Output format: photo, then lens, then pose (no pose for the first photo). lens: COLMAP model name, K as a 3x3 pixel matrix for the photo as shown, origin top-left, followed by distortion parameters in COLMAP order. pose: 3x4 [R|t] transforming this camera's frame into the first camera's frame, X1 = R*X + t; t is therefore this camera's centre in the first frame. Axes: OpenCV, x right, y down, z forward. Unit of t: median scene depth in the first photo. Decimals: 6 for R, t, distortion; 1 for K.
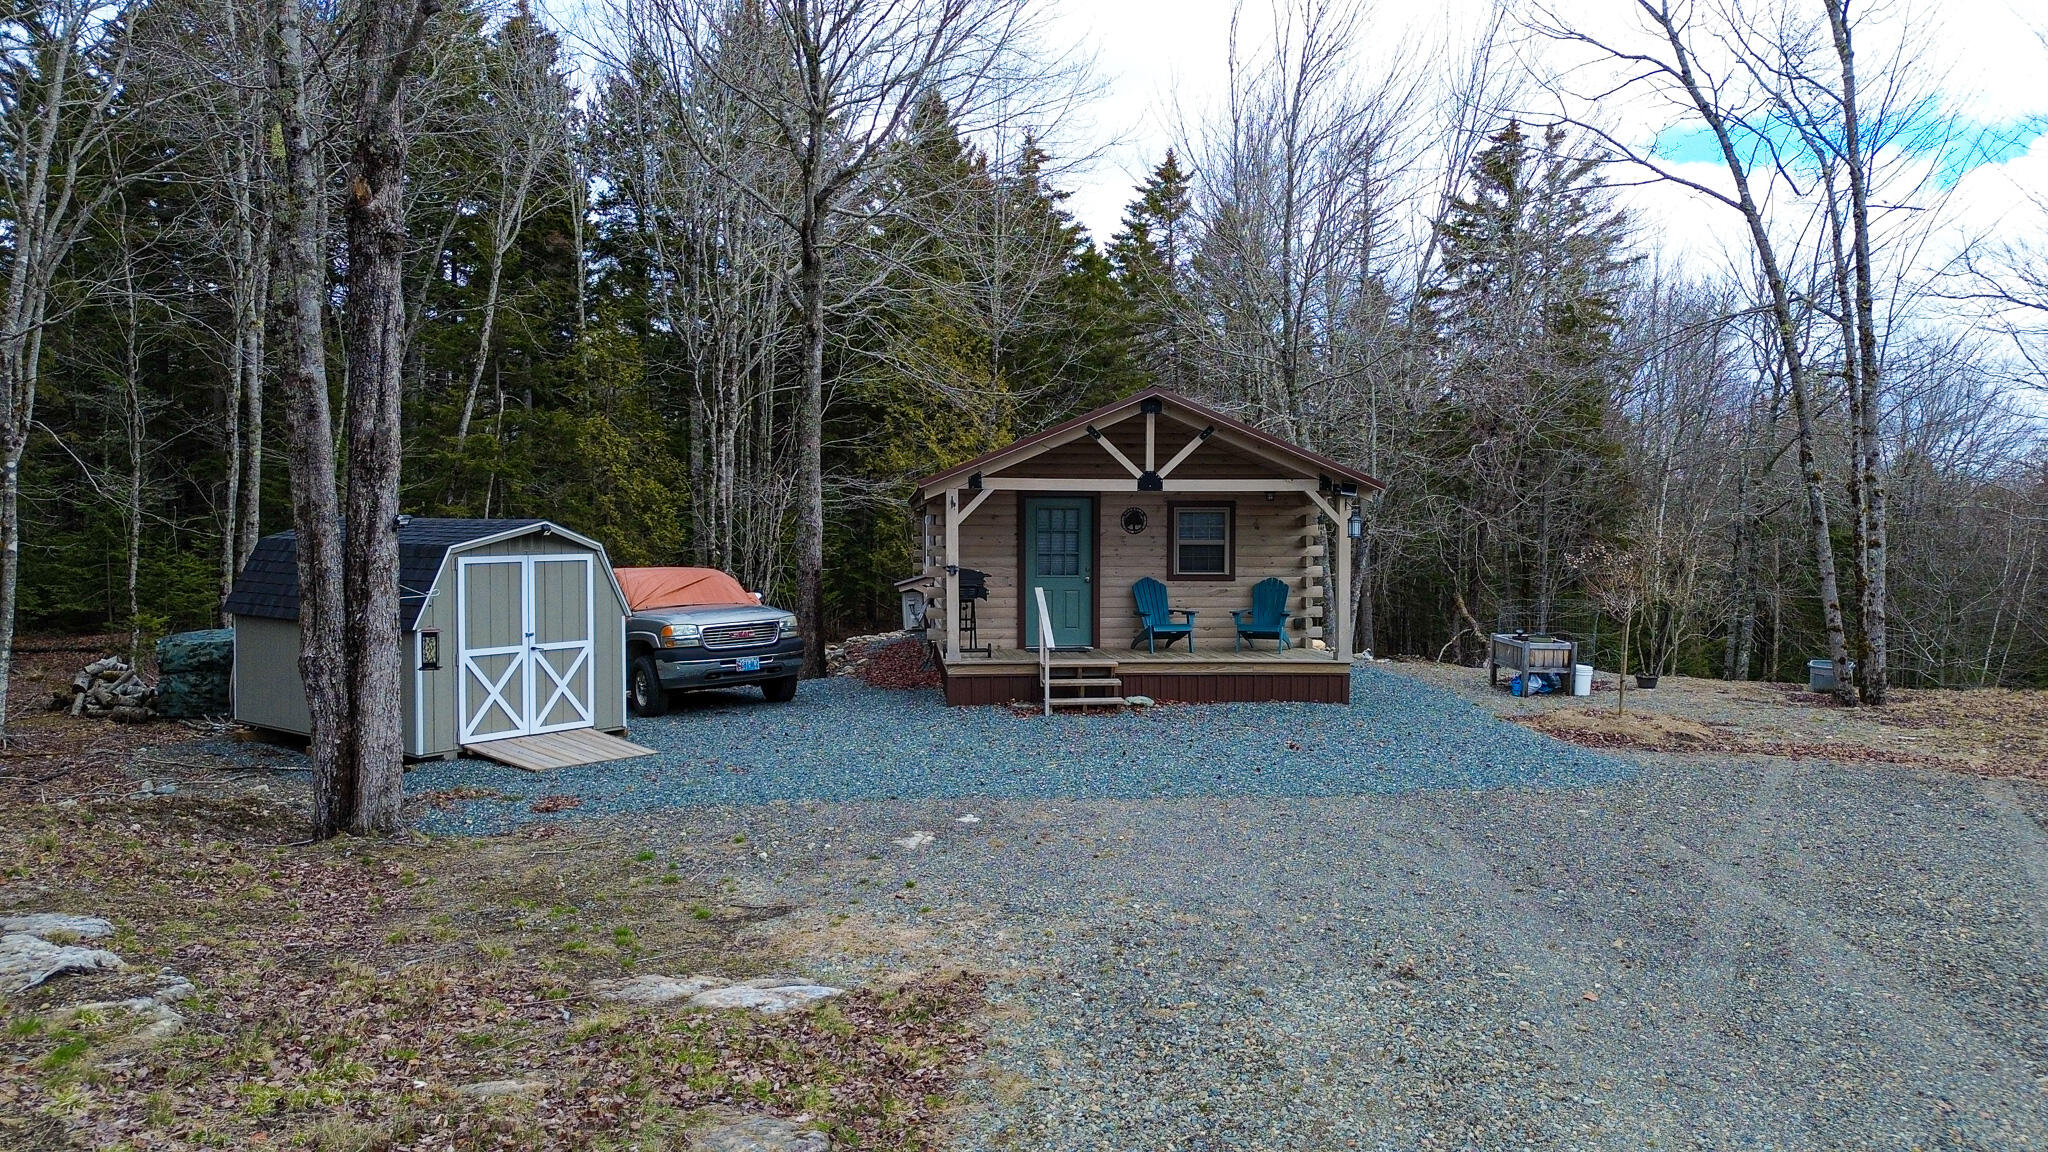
lens RADIAL K [[1444.9, 0, 1022.2], [0, 1444.9, 566.1], [0, 0, 1]] dist [0.078400, -0.078549]
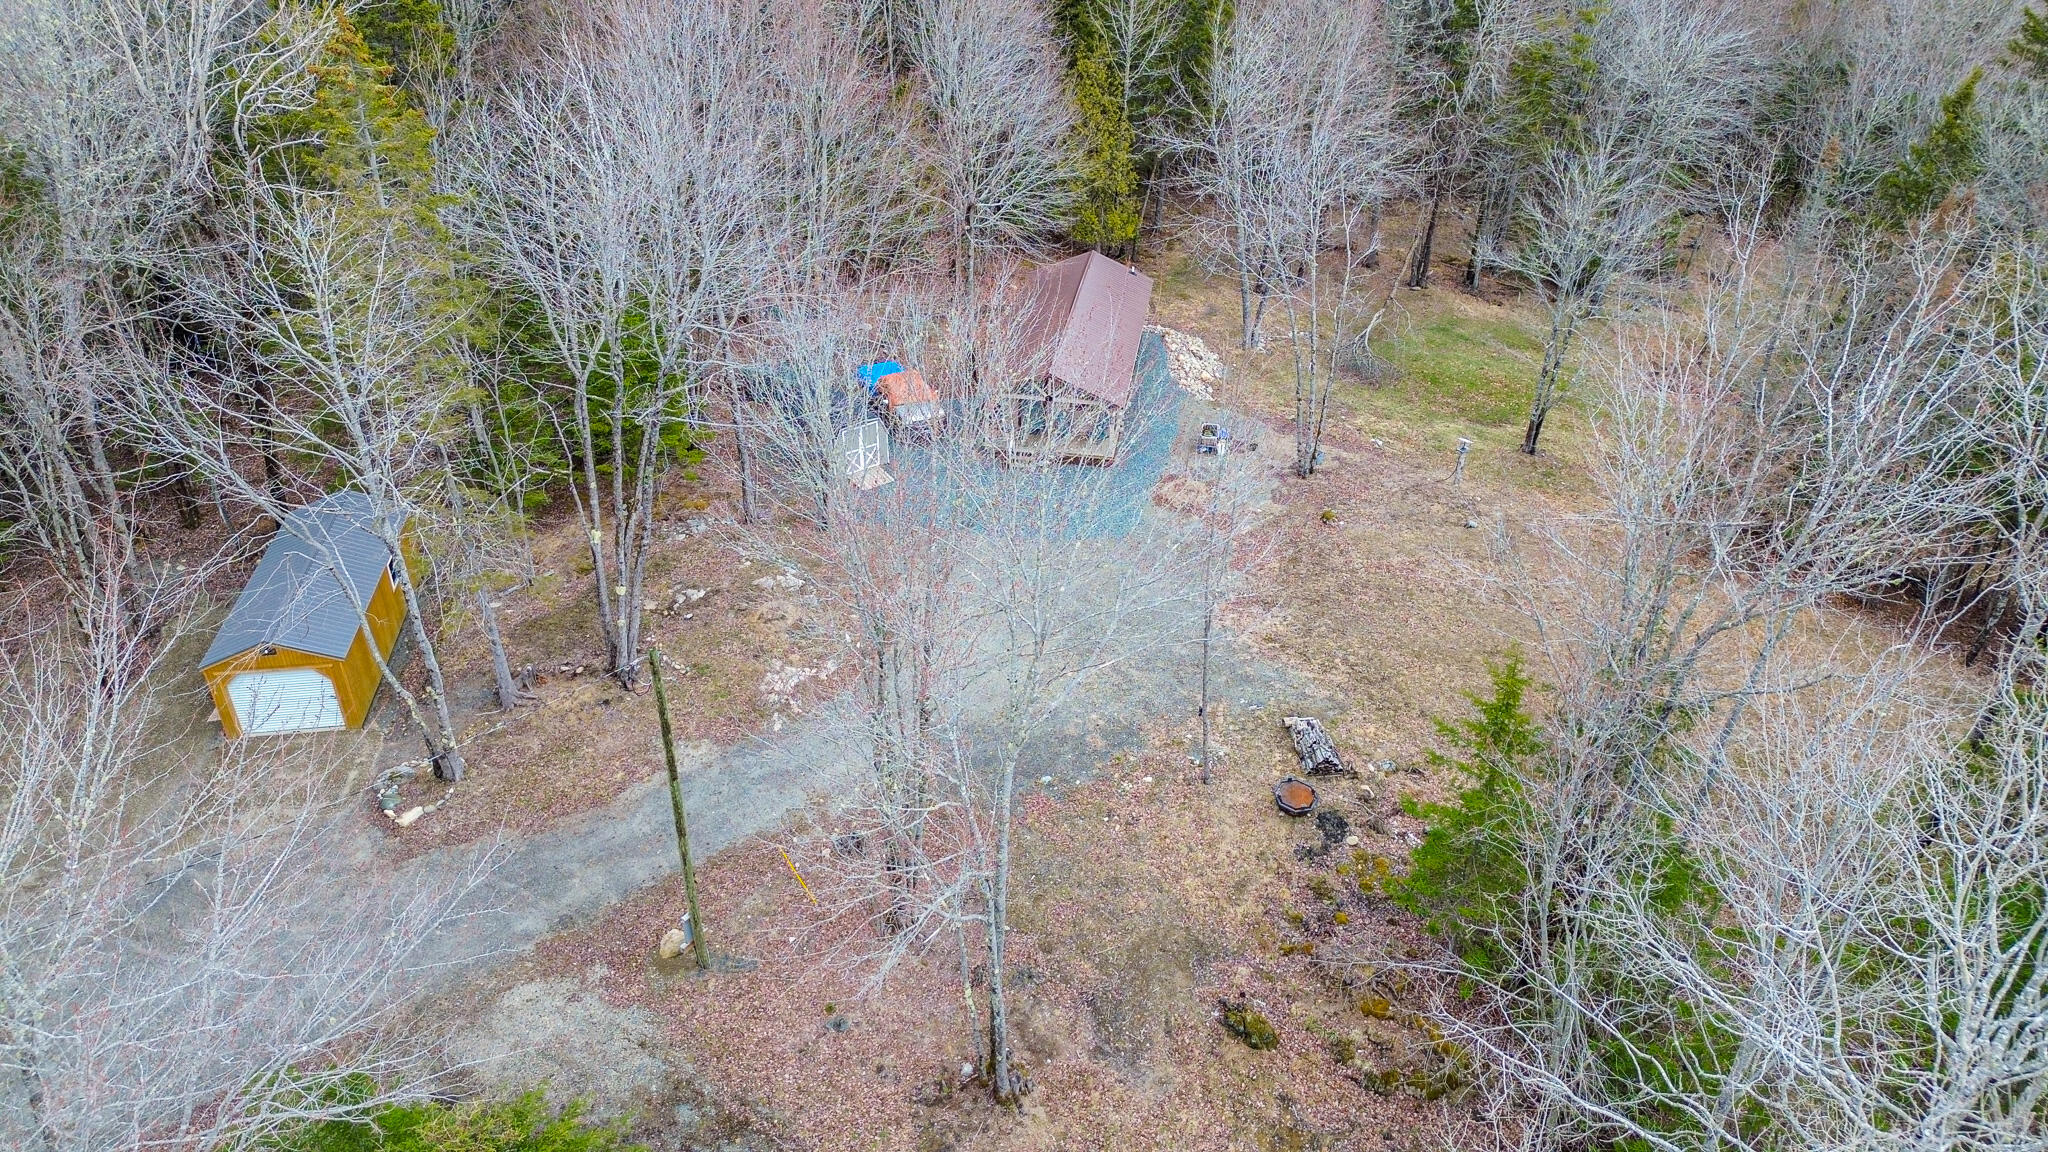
lens RADIAL K [[1444.9, 0, 1023.5], [0, 1444.9, 576.0], [0, 0, 1]] dist [0.078400, -0.078549]
pose [[0.968515, 0.139241, -0.206377, 0.680606], [-0.017046, 0.864111, 0.503013, -1.201875], [0.248373, -0.483657, 0.839278, -1.681780]]
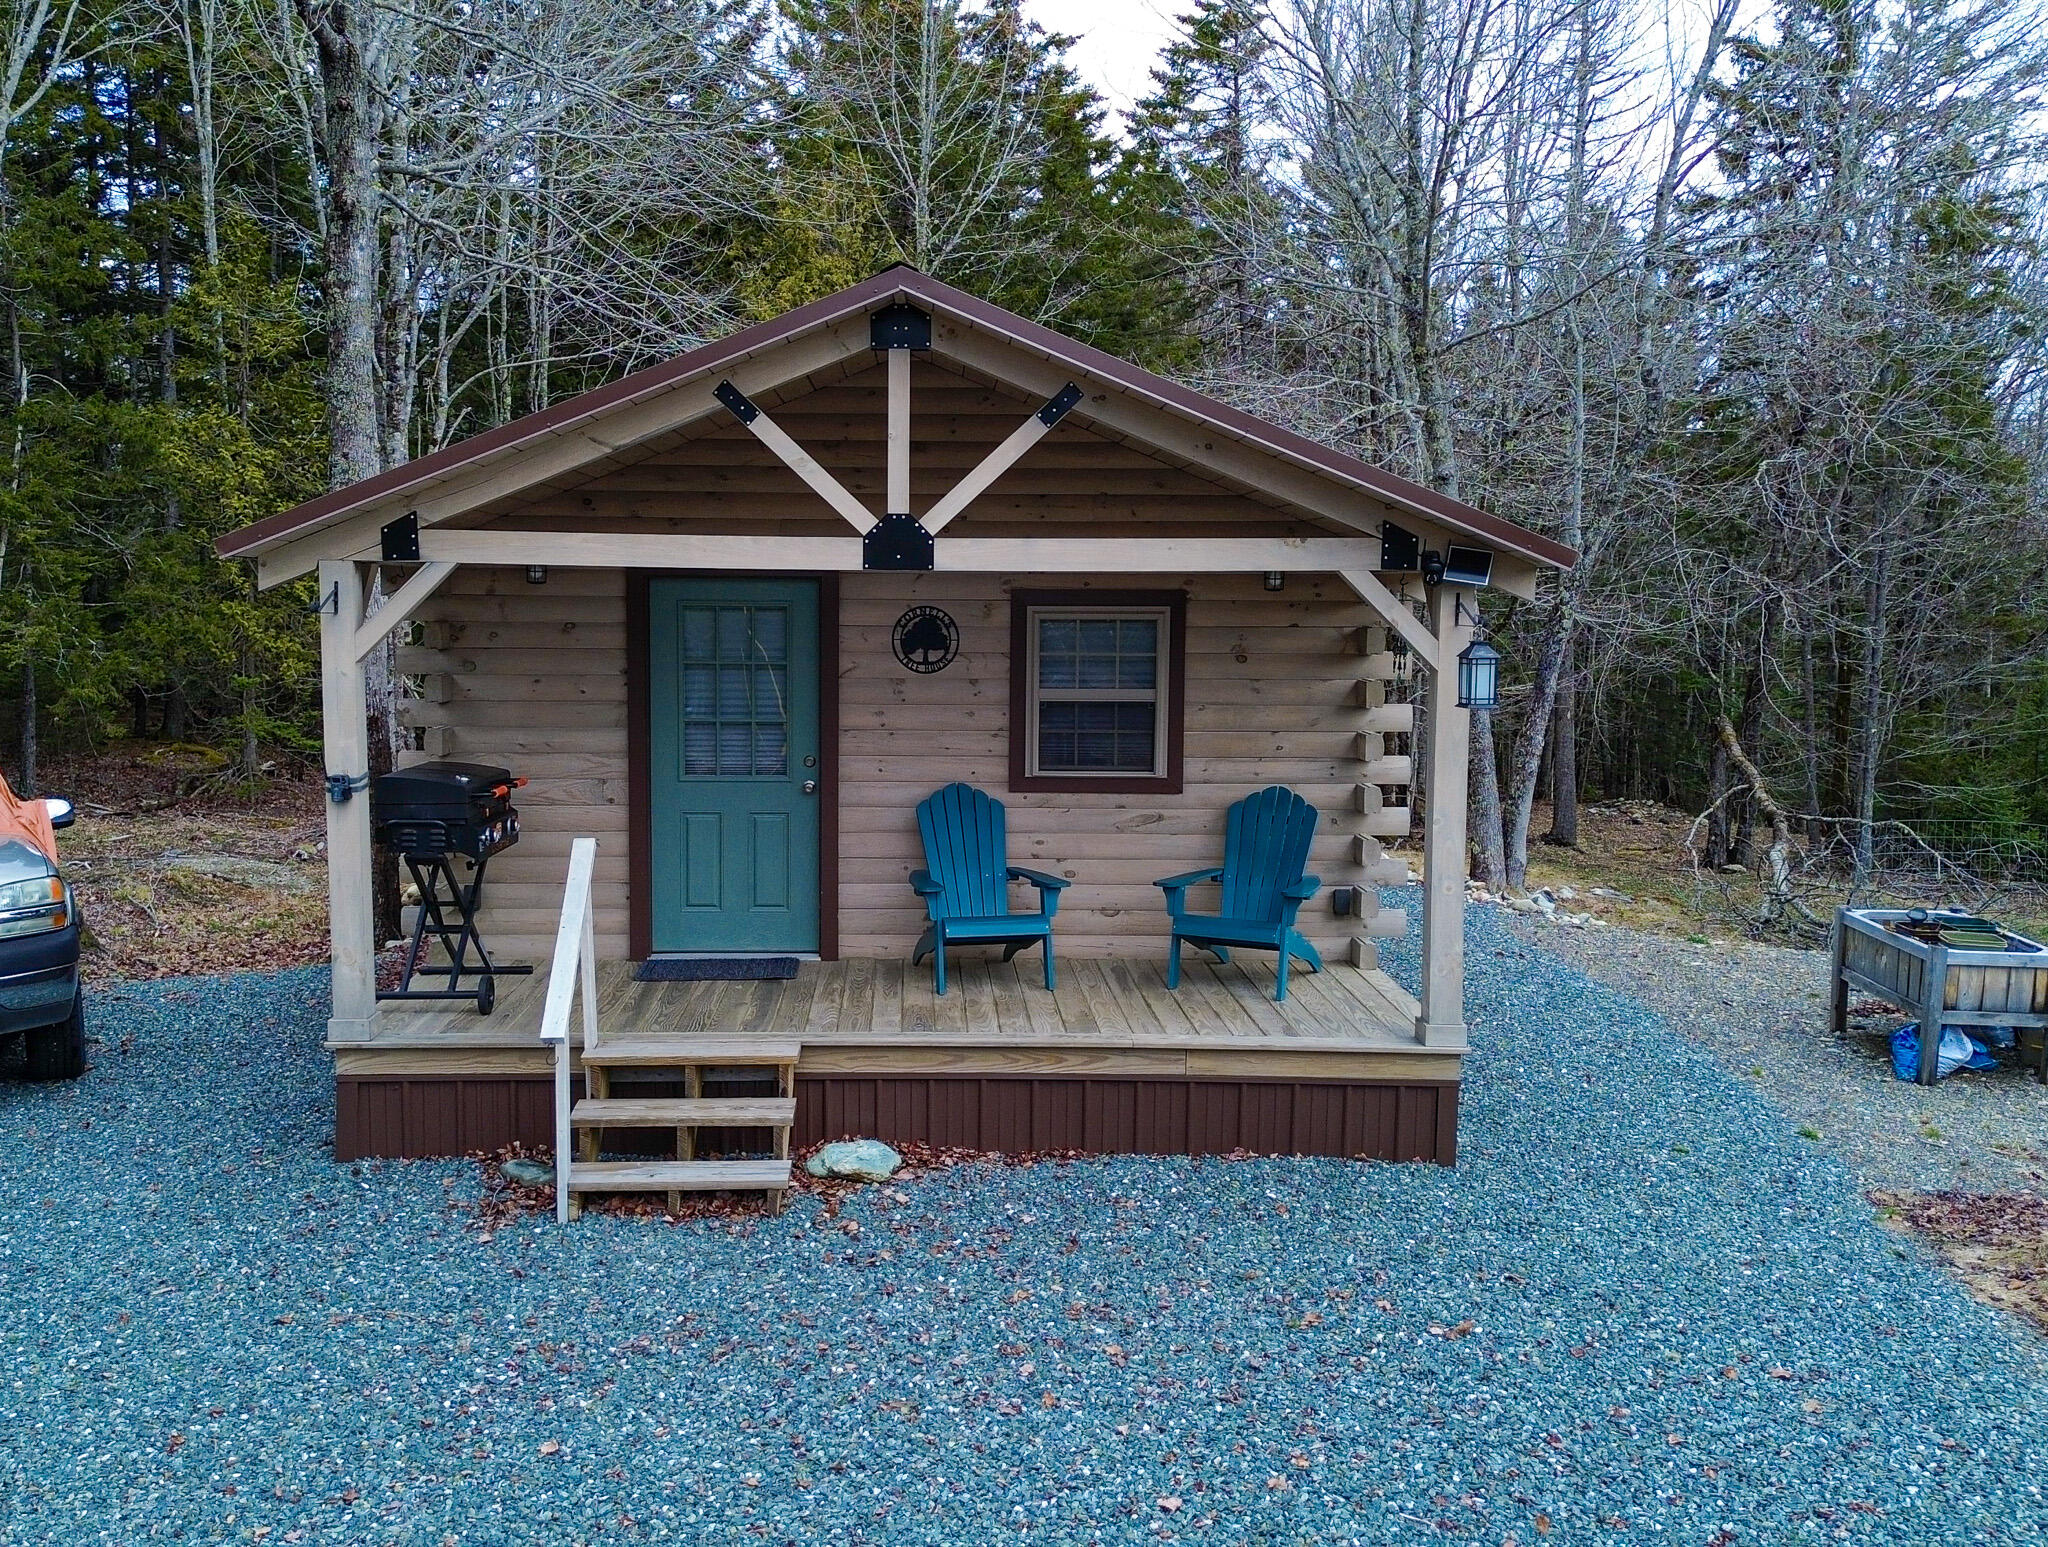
lens RADIAL K [[1942.2, 0, 939.3], [0, 1942.2, 763.8], [0, 0, 1]] dist [0.047553, 0.000000]
pose [[0.996475, 0.011388, -0.083109, 0.129412], [-0.005879, 0.997787, 0.066231, -0.033704], [0.083679, -0.065509, 0.994337, 0.485973]]
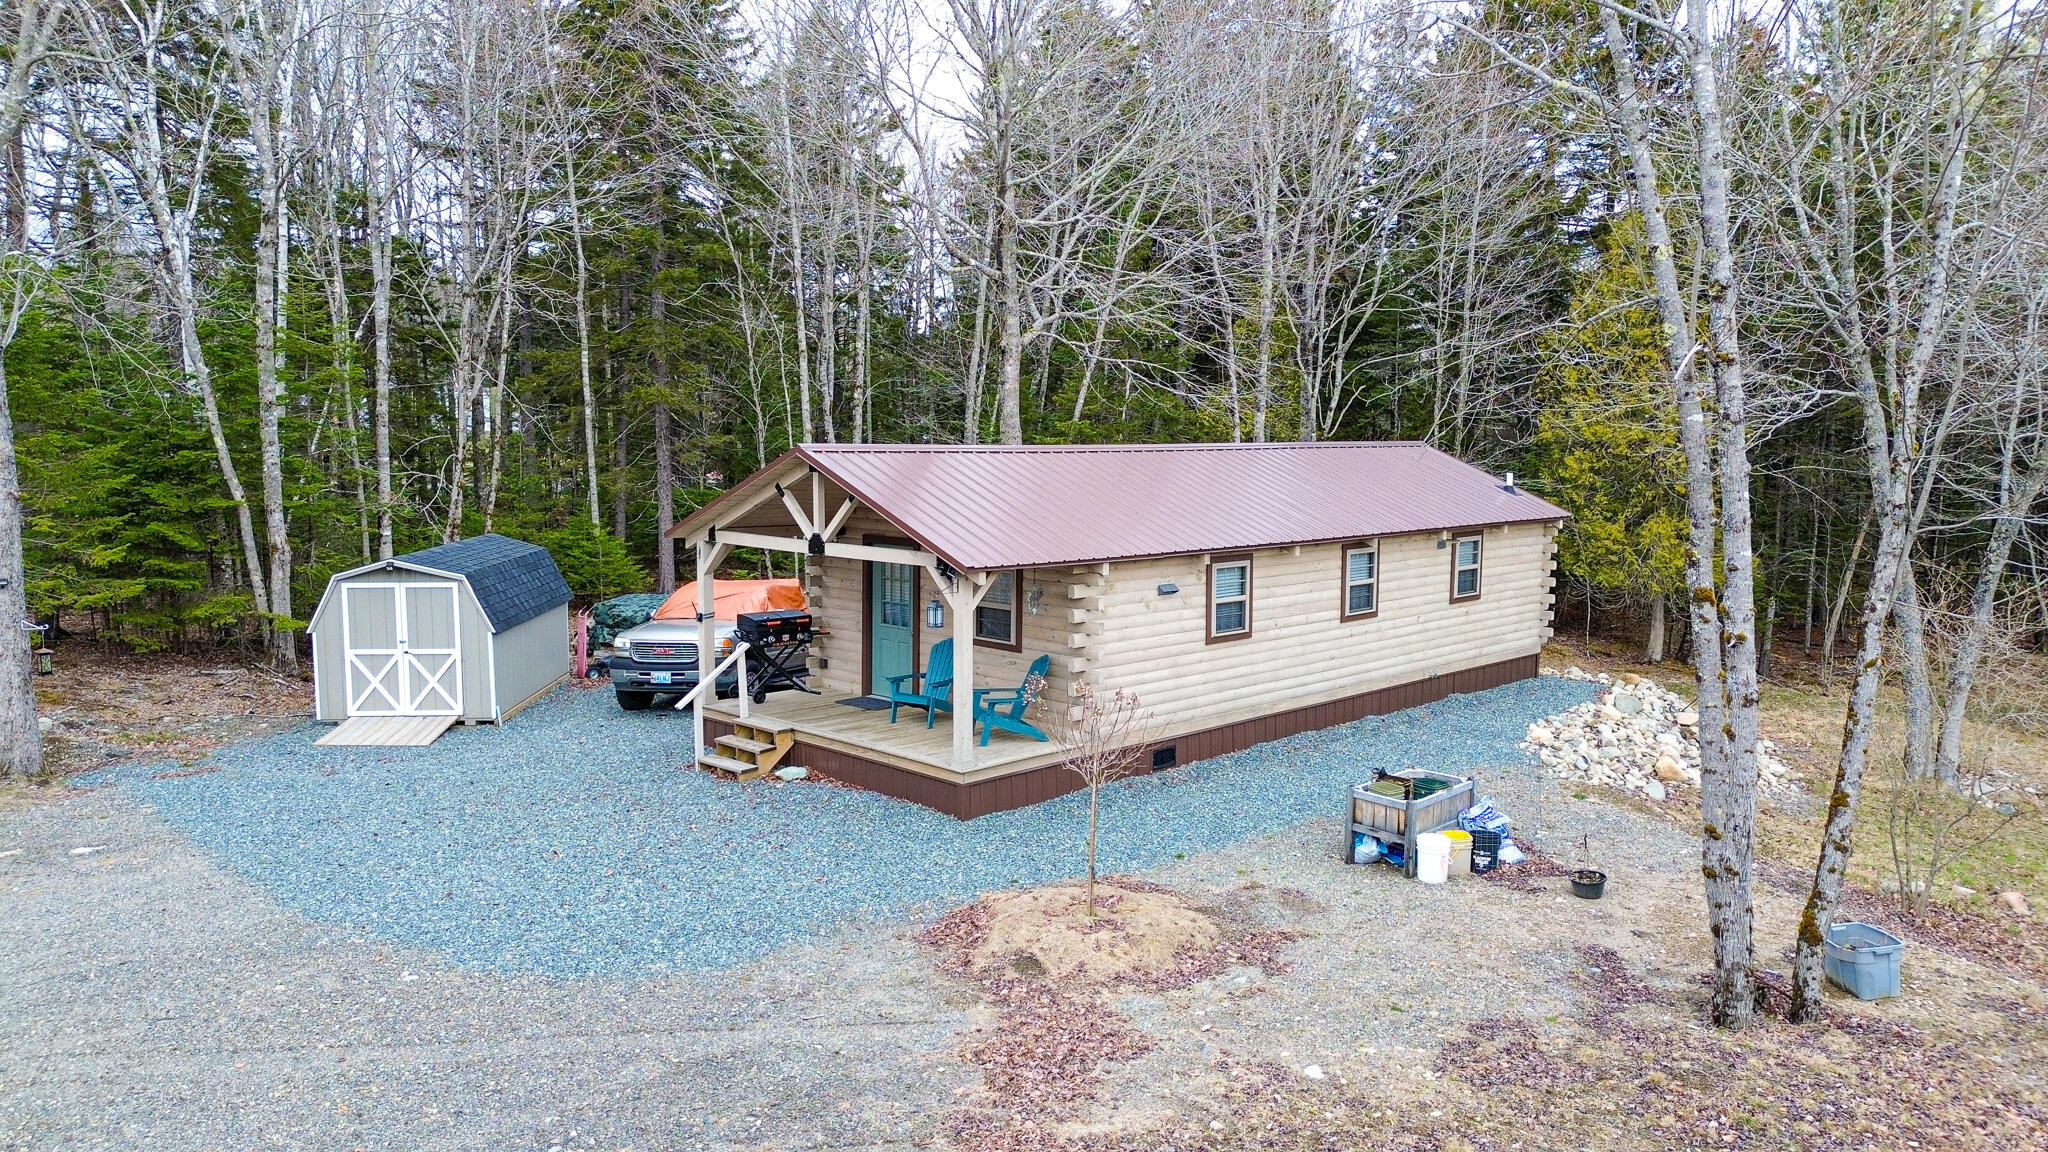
lens RADIAL K [[1444.9, 0, 1031.7], [0, 1444.9, 577.4], [0, 0, 1]] dist [0.078400, -0.078549]
pose [[0.639477, 0.082609, -0.764359, 0.836776], [-0.028083, 0.996057, 0.084155, -0.111857], [0.768297, -0.032349, 0.639275, 0.470451]]
